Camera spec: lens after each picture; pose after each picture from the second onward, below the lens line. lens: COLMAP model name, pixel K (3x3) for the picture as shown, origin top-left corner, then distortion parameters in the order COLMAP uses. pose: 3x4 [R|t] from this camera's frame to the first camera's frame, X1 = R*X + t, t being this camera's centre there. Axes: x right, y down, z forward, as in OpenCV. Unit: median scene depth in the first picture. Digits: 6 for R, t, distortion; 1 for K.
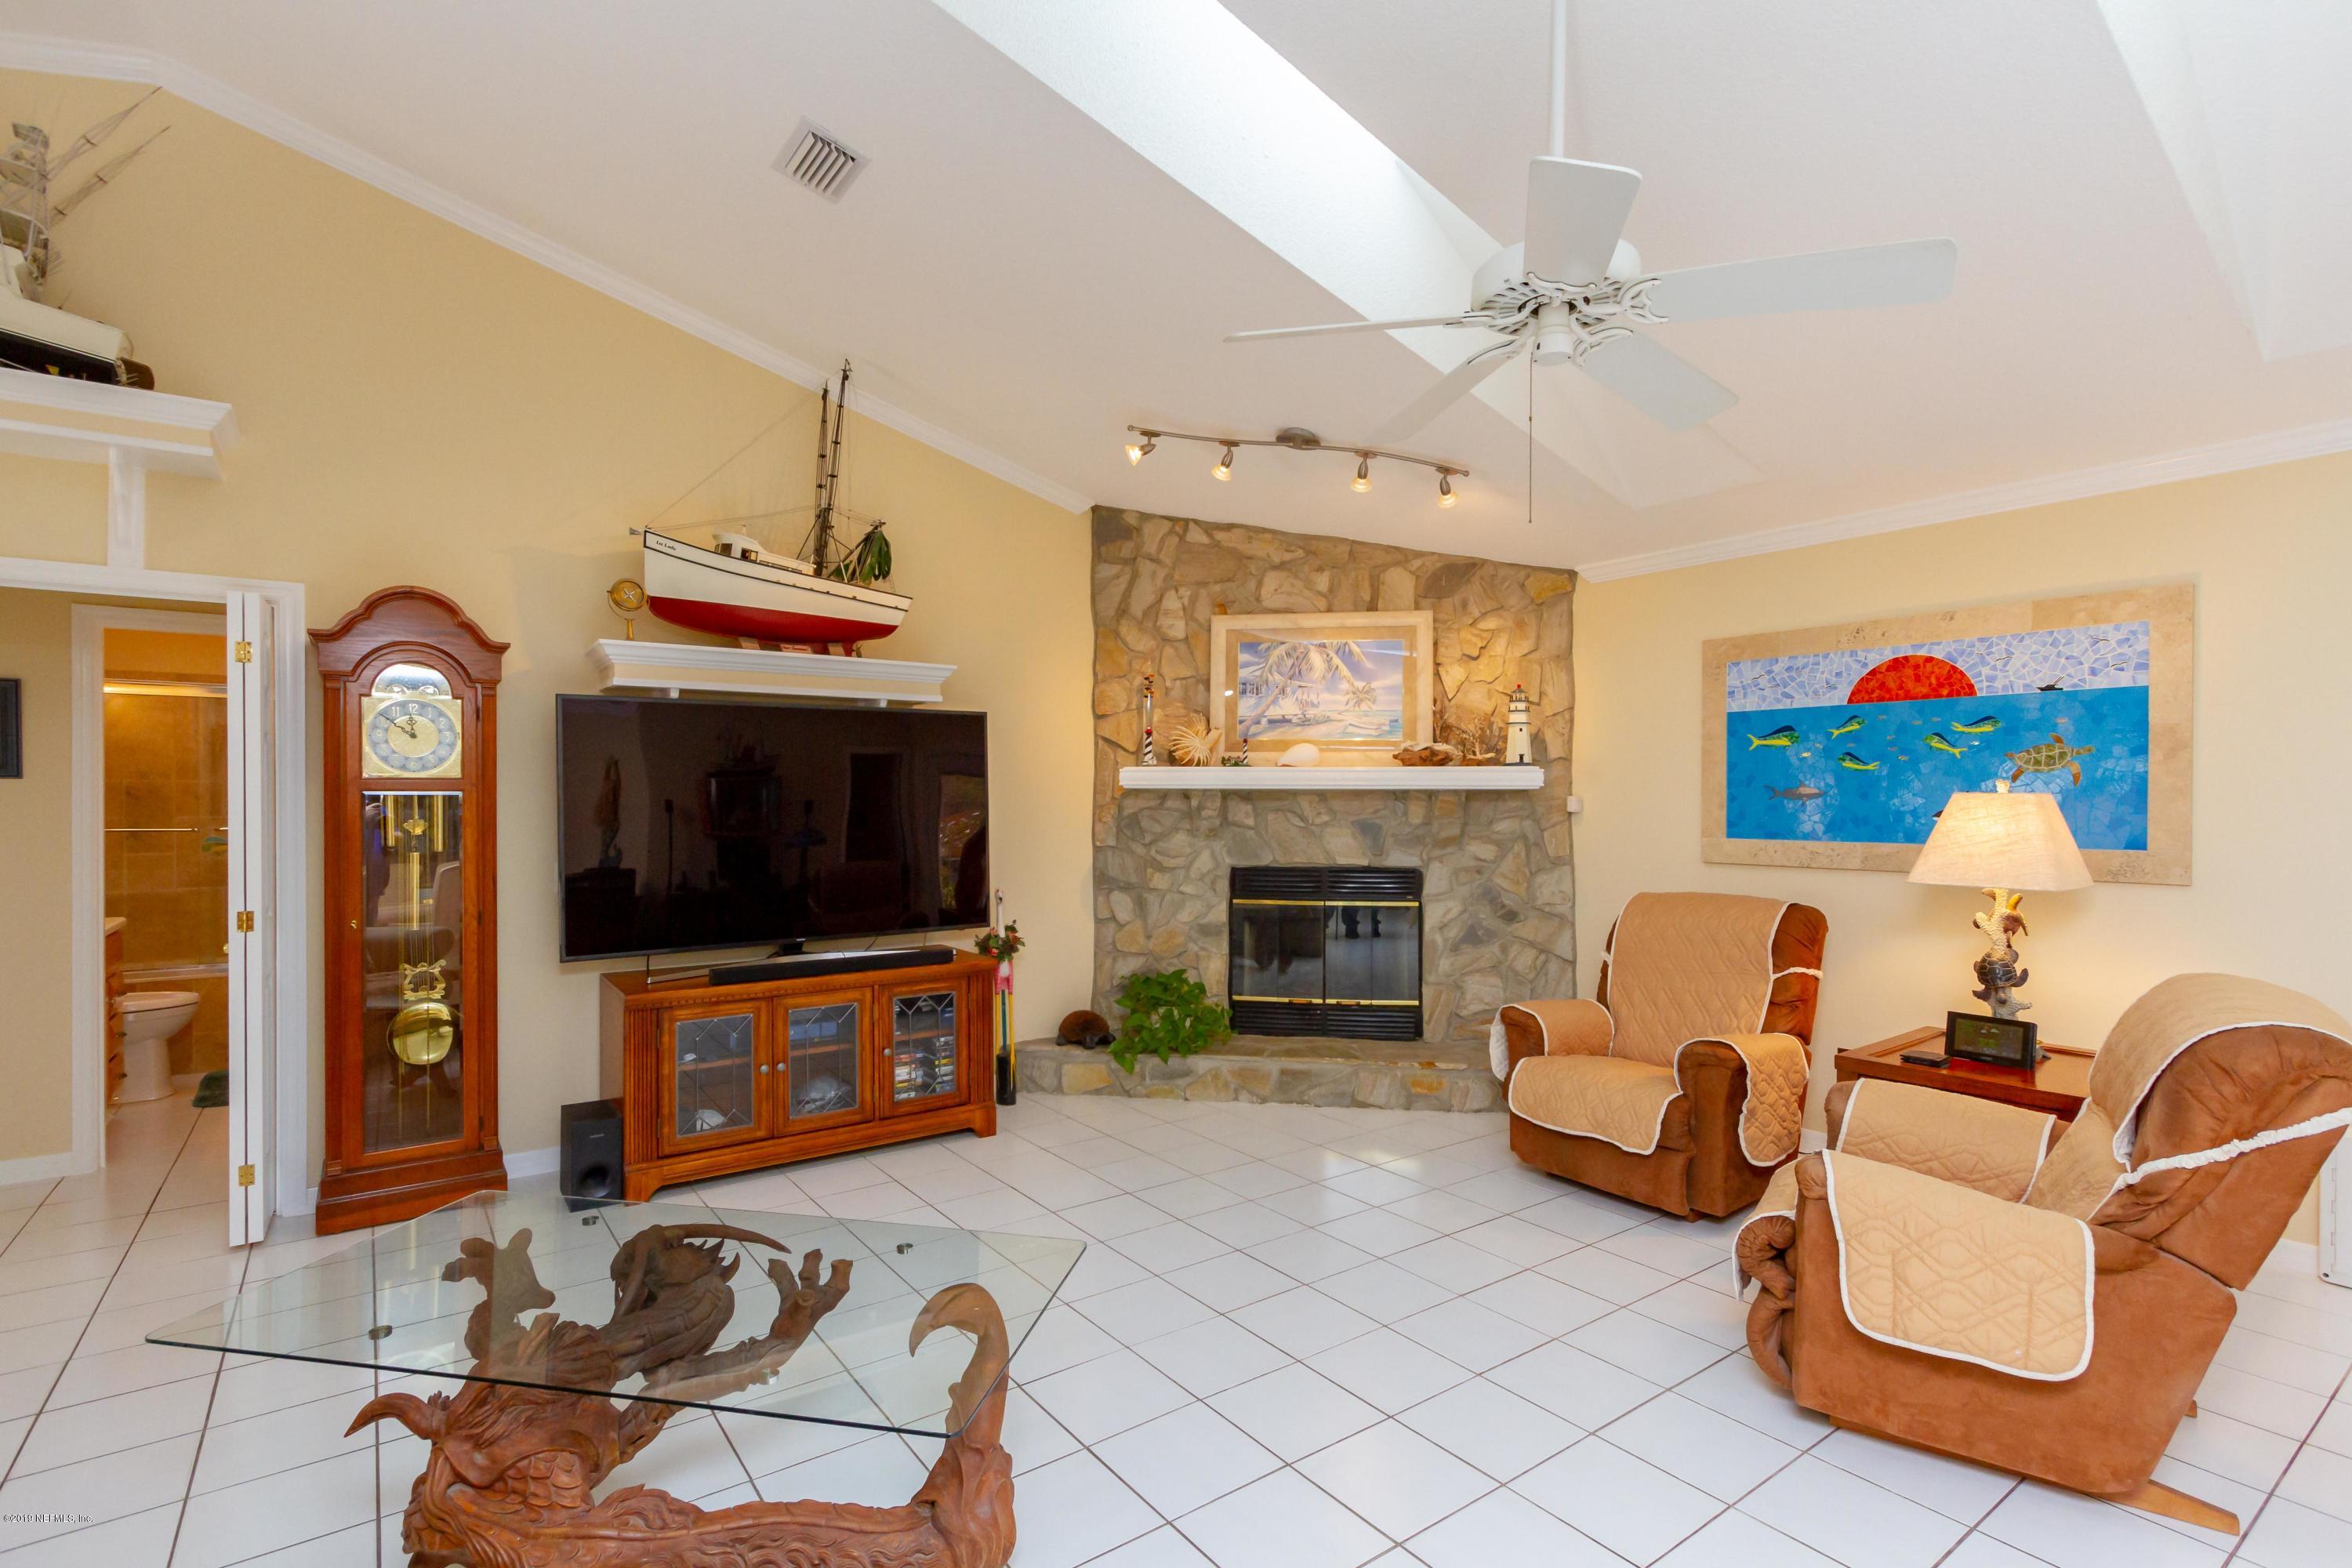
lens RADIAL K [[1094.1, 0, 1183.1], [0, 1094.1, 808.8], [0, 0, 1]] dist [0.005497, 0.000087]
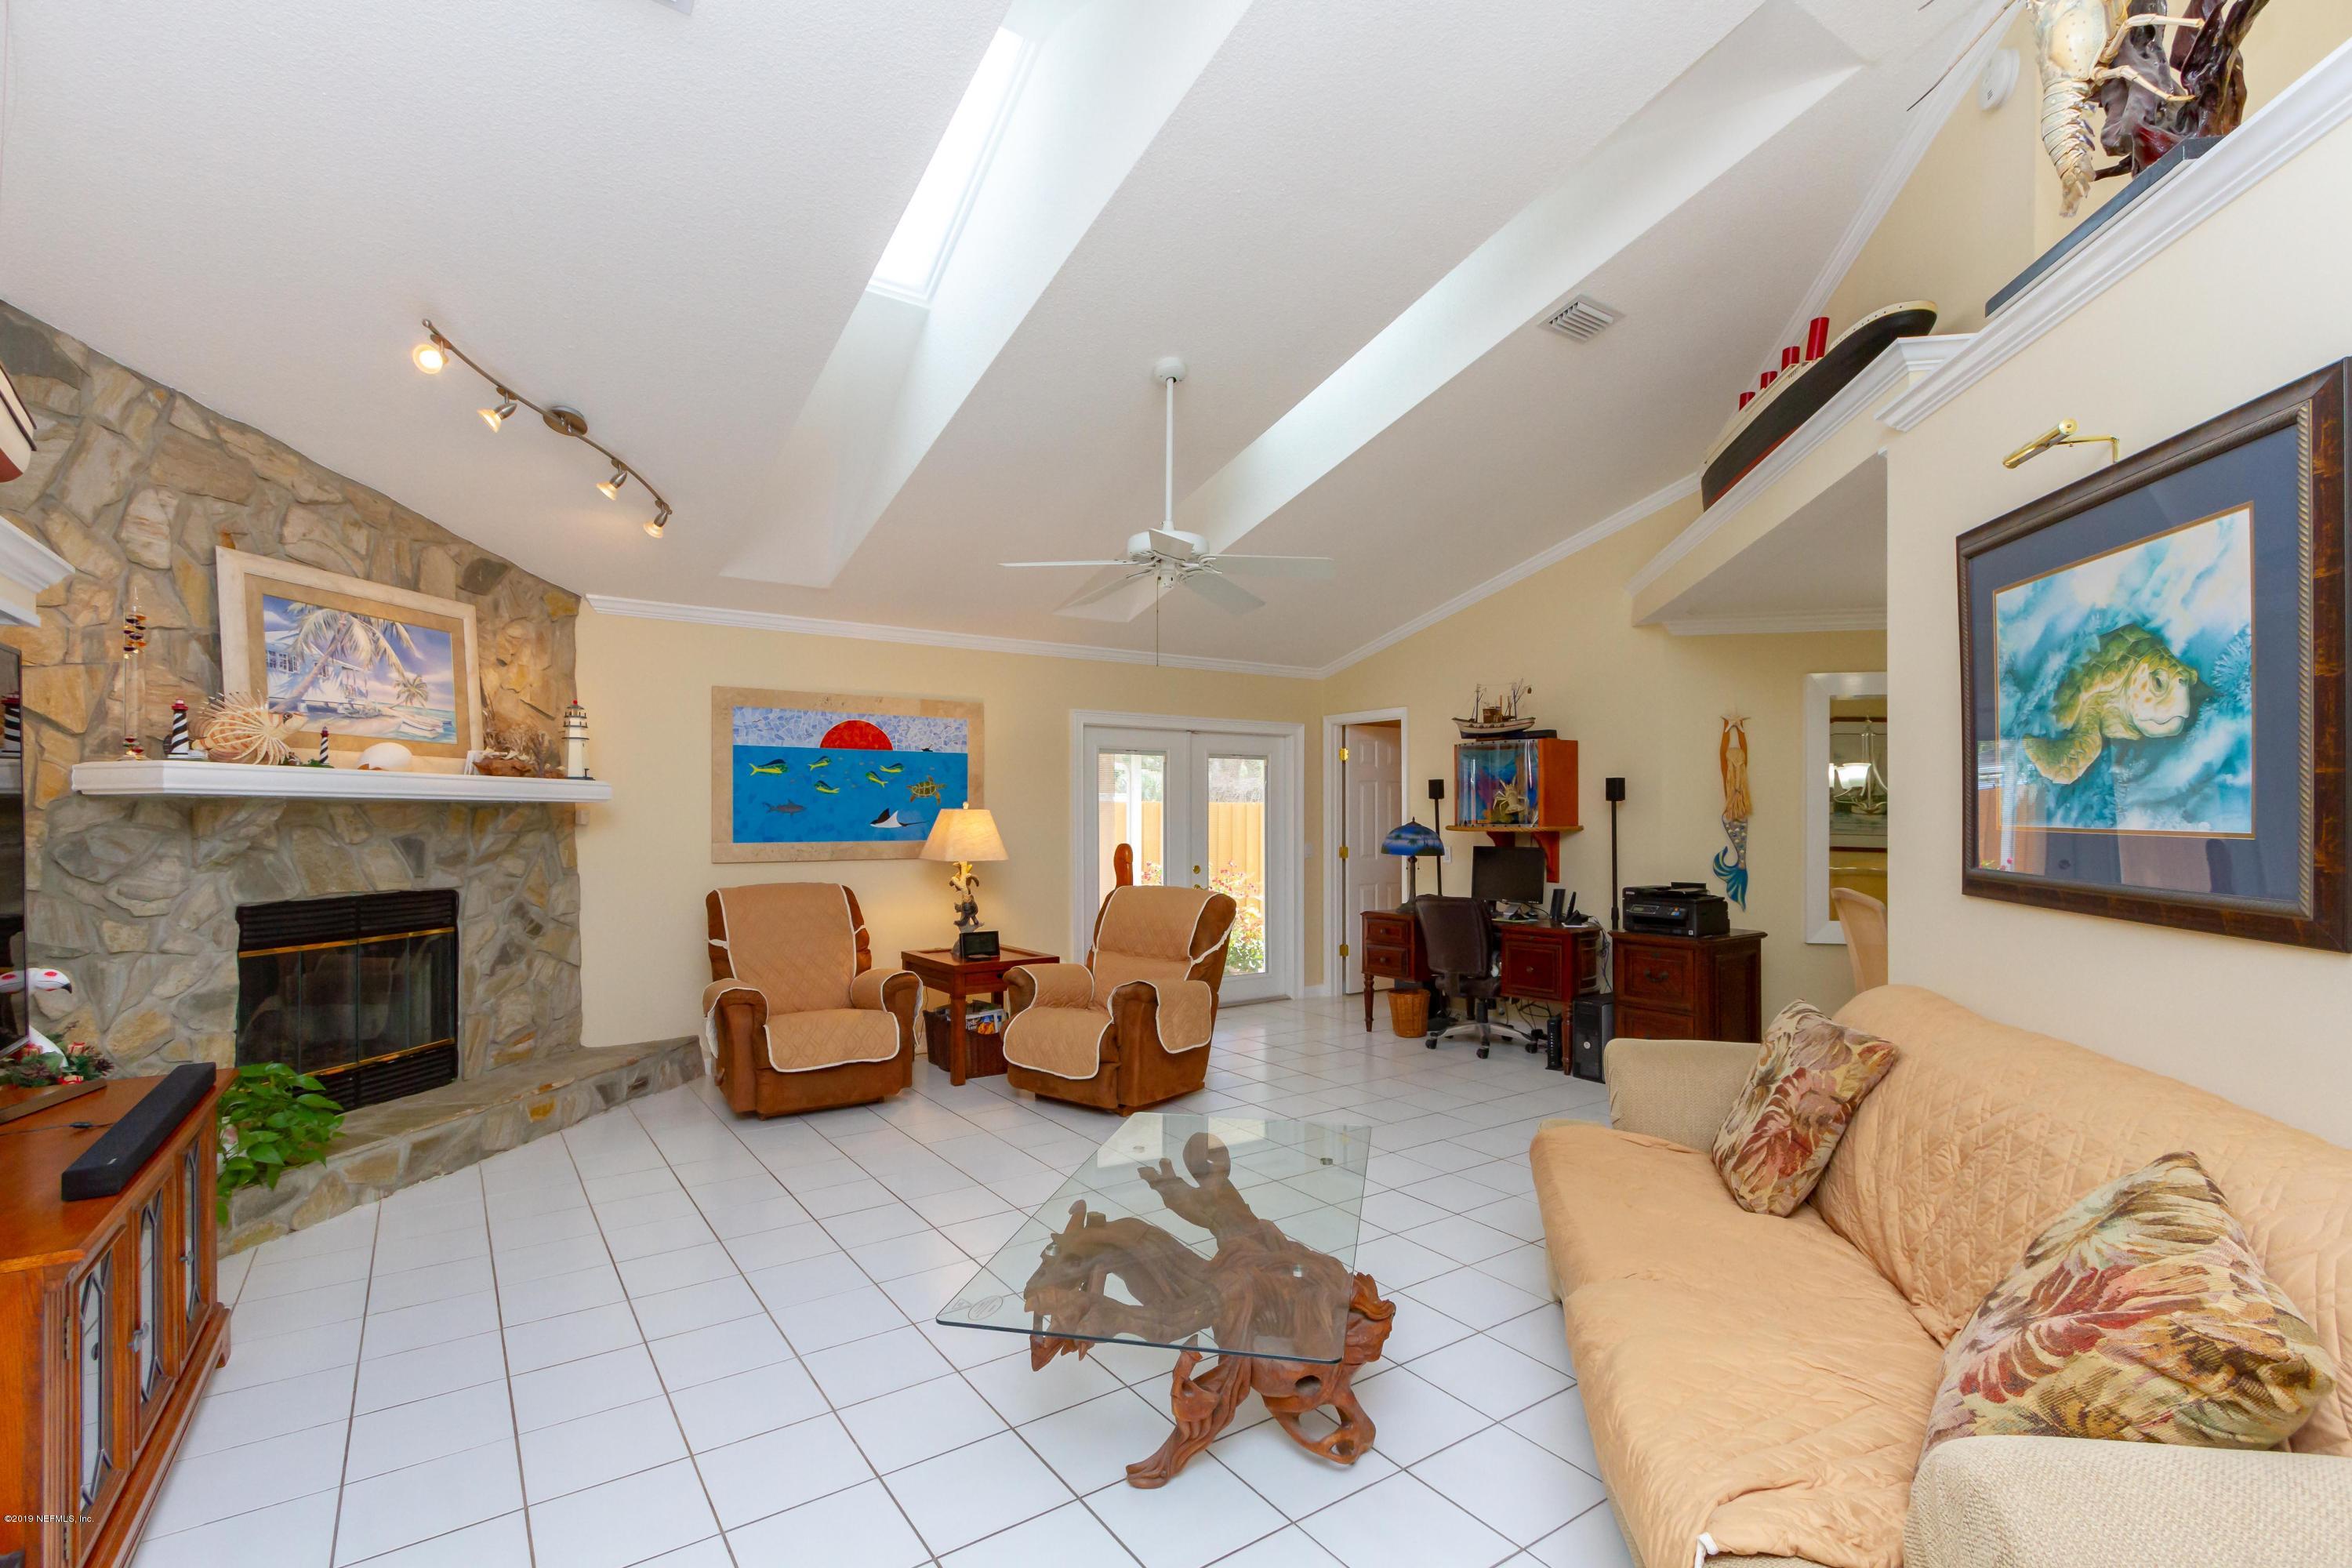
lens RADIAL K [[1094.1, 0, 1193.3], [0, 1094.1, 815.4], [0, 0, 1]] dist [0.005497, 0.000087]
pose [[0.018688, -0.000596, 0.999825, -0.681179], [0.007510, 0.999972, 0.000455, -0.001788], [-0.999797, 0.007500, 0.018692, 0.384411]]
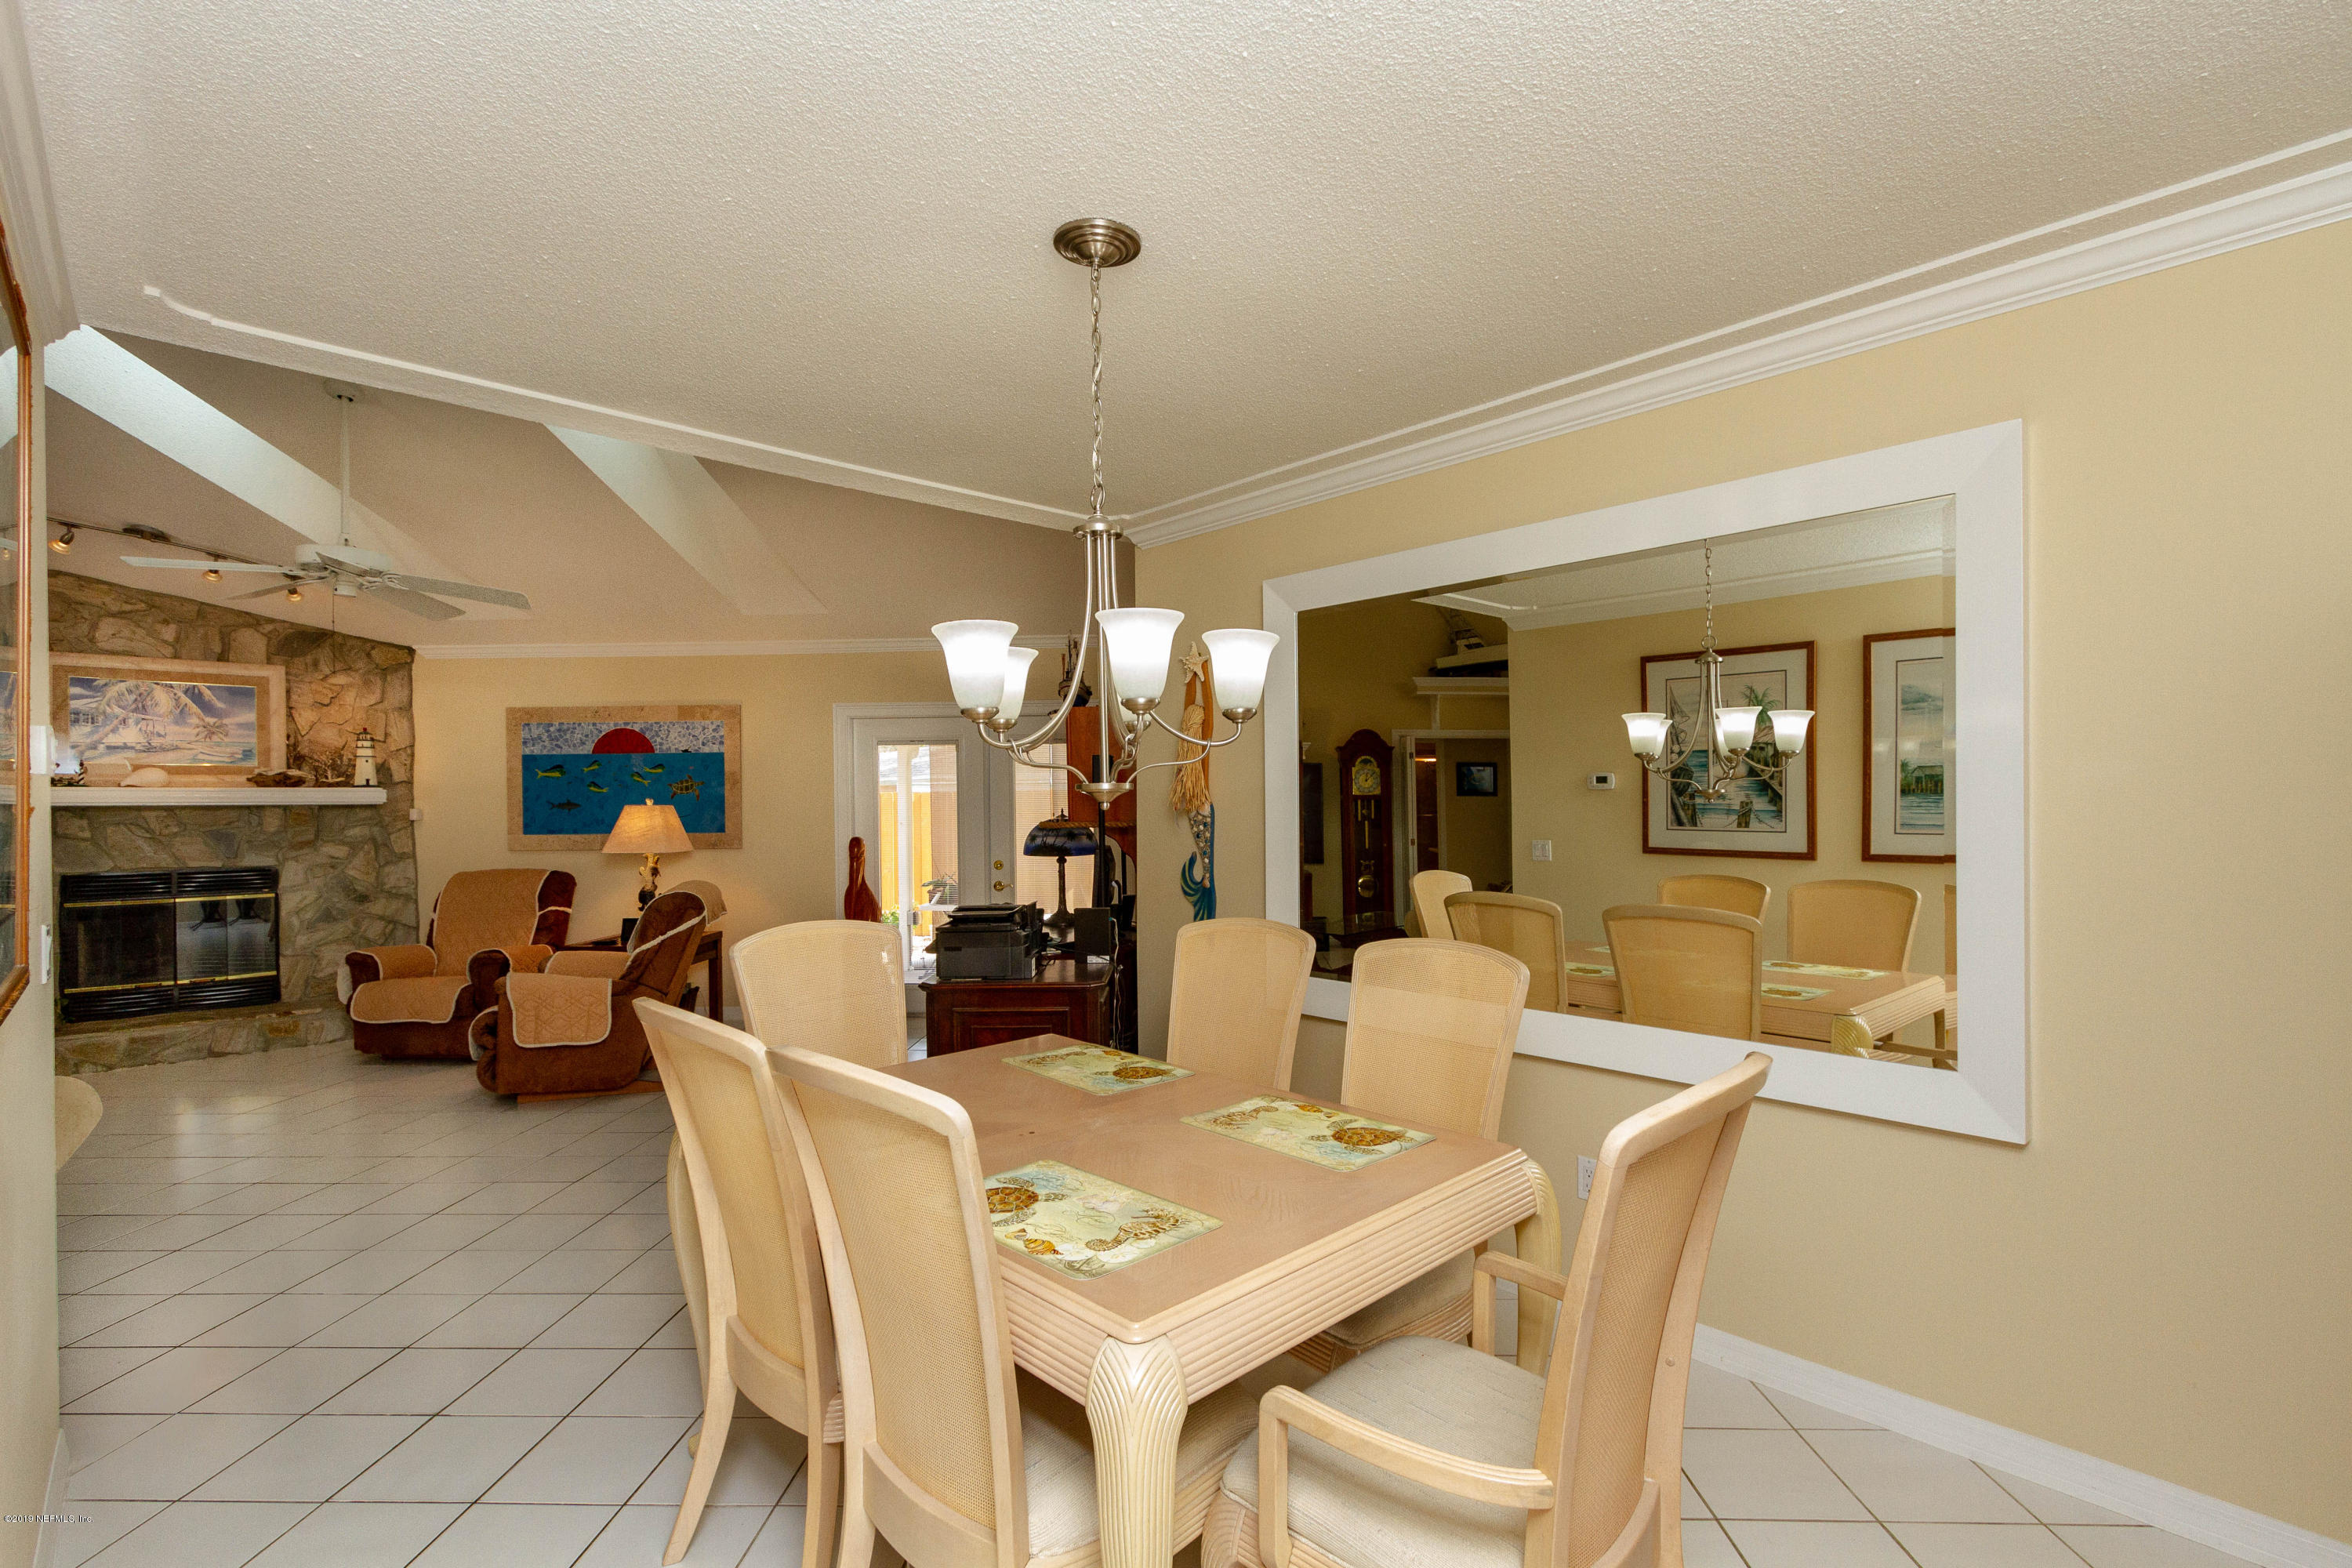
lens RADIAL K [[1071.9, 0, 1190.6], [0, 1071.9, 807.2], [0, 0, 1]] dist [-0.002368, -0.001576]
pose [[0.612782, -0.009868, 0.790191, -0.115379], [0.018001, 0.999837, -0.001474, 0.006115], [-0.790047, 0.015127, 0.612859, -0.614501]]
